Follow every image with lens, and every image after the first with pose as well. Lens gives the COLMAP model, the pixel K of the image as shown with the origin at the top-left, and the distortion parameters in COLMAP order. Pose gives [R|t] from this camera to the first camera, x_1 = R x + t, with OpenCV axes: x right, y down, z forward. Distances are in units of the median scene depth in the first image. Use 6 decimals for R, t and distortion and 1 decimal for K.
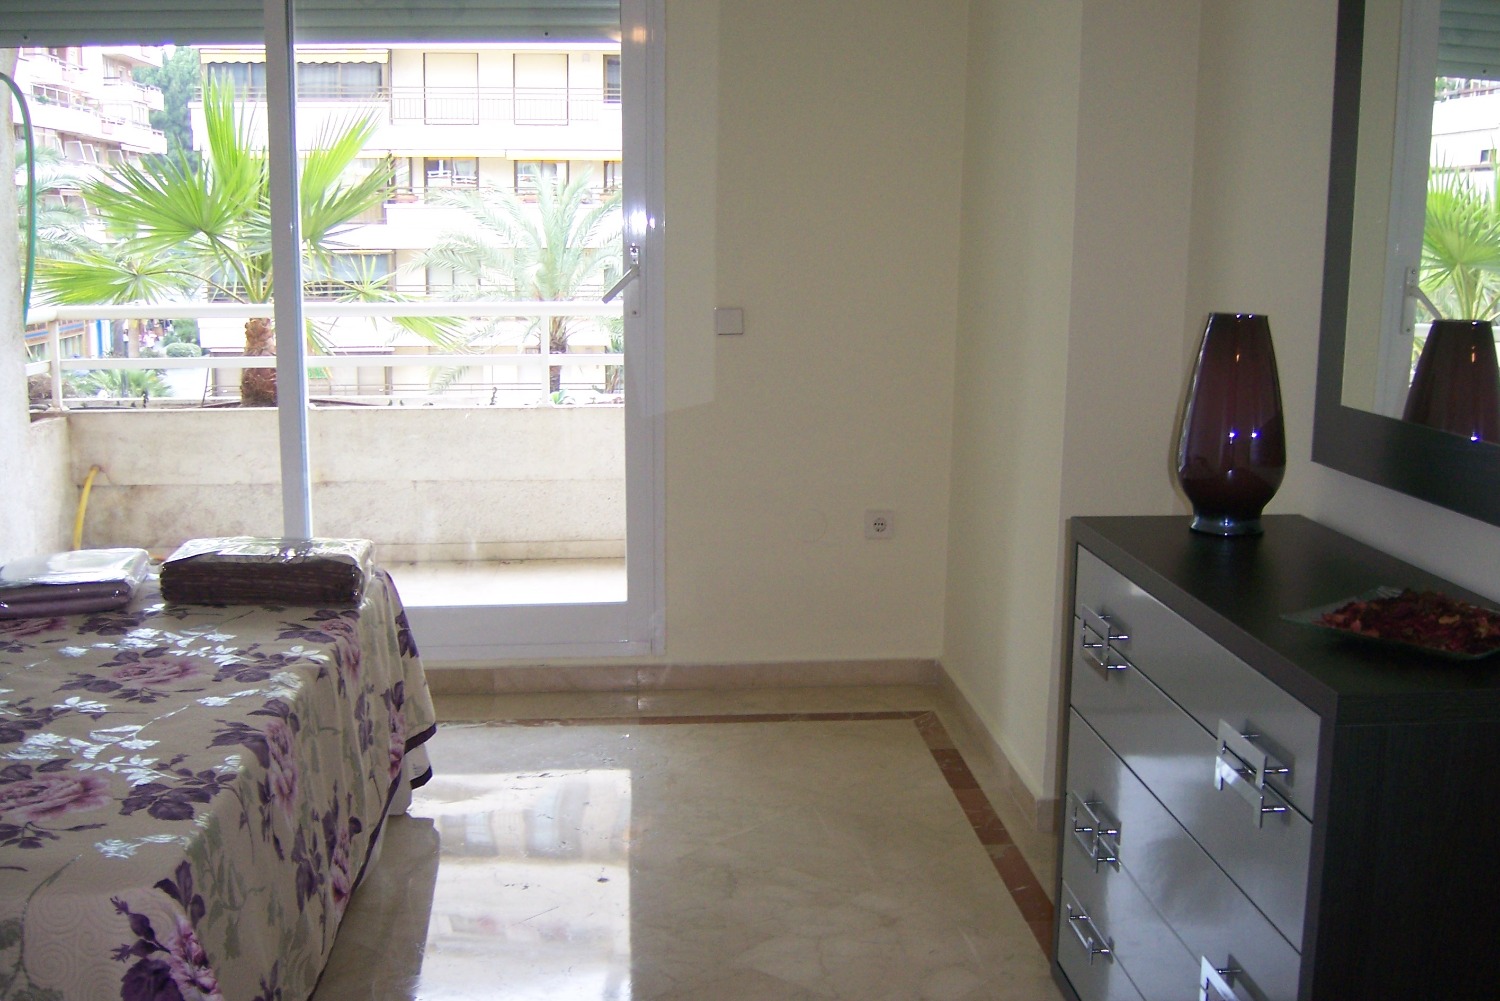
lens RADIAL K [[1609.8, 0, 781.7], [0, 1609.8, 494.2], [0, 0, 1]] dist [-0.139321, 0.000000]
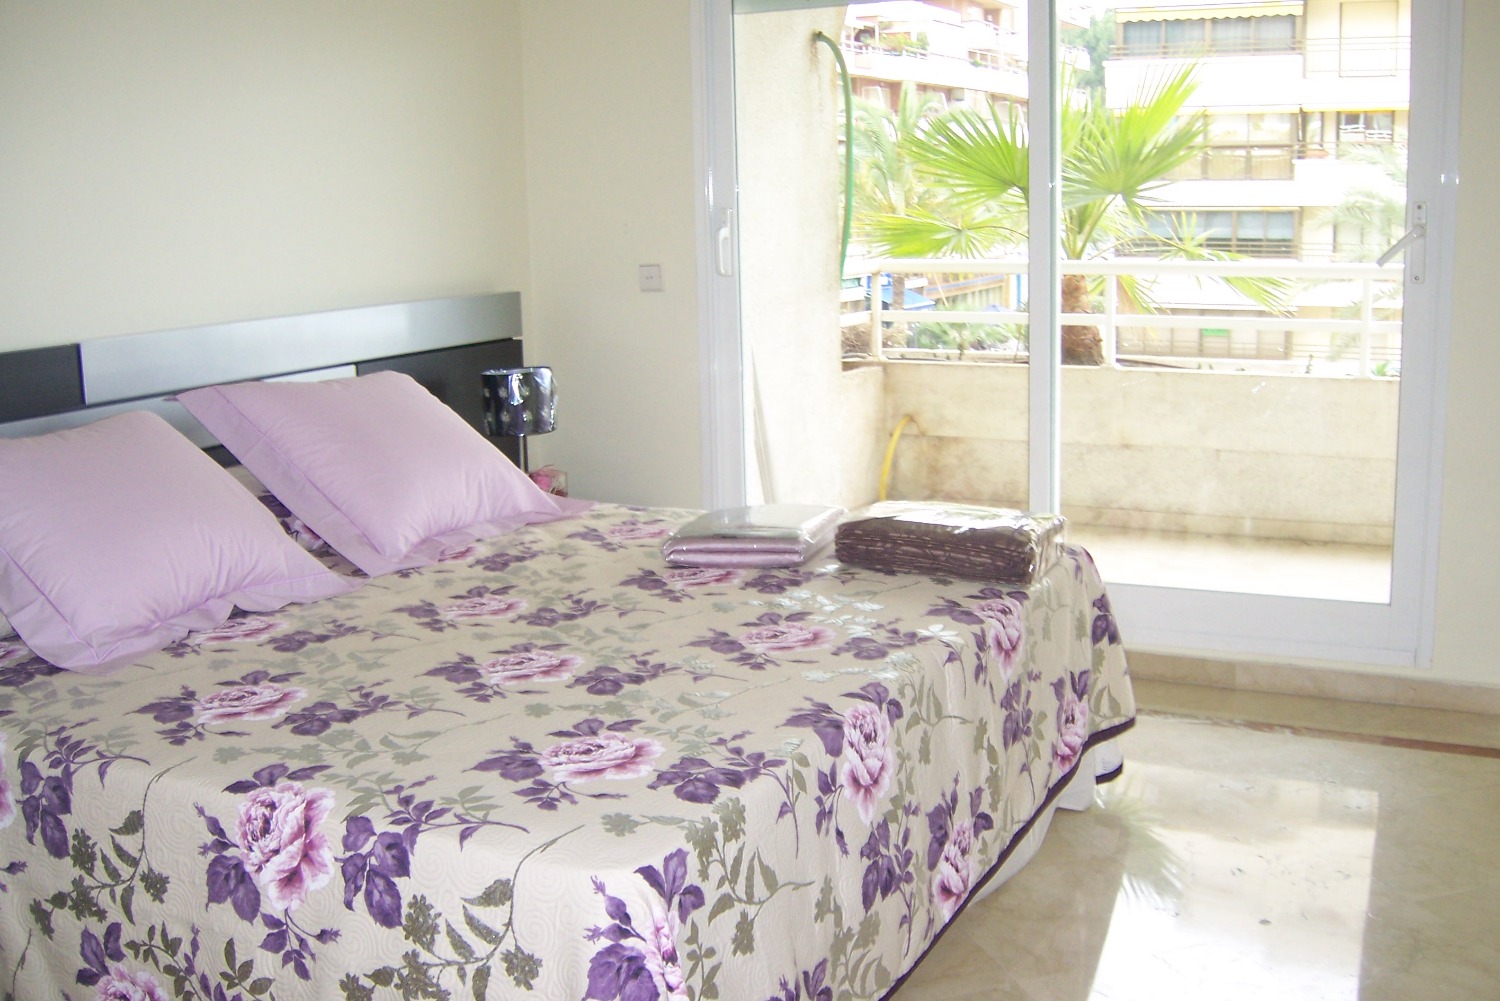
lens RADIAL K [[1609.8, 0, 749.5], [0, 1609.8, 509.7], [0, 0, 1]] dist [-0.139321, 0.000000]
pose [[0.843181, 0.078301, -0.531898, 0.095434], [-0.058809, 0.996834, 0.053520, -0.016071], [0.534404, -0.013847, 0.845116, 0.122237]]
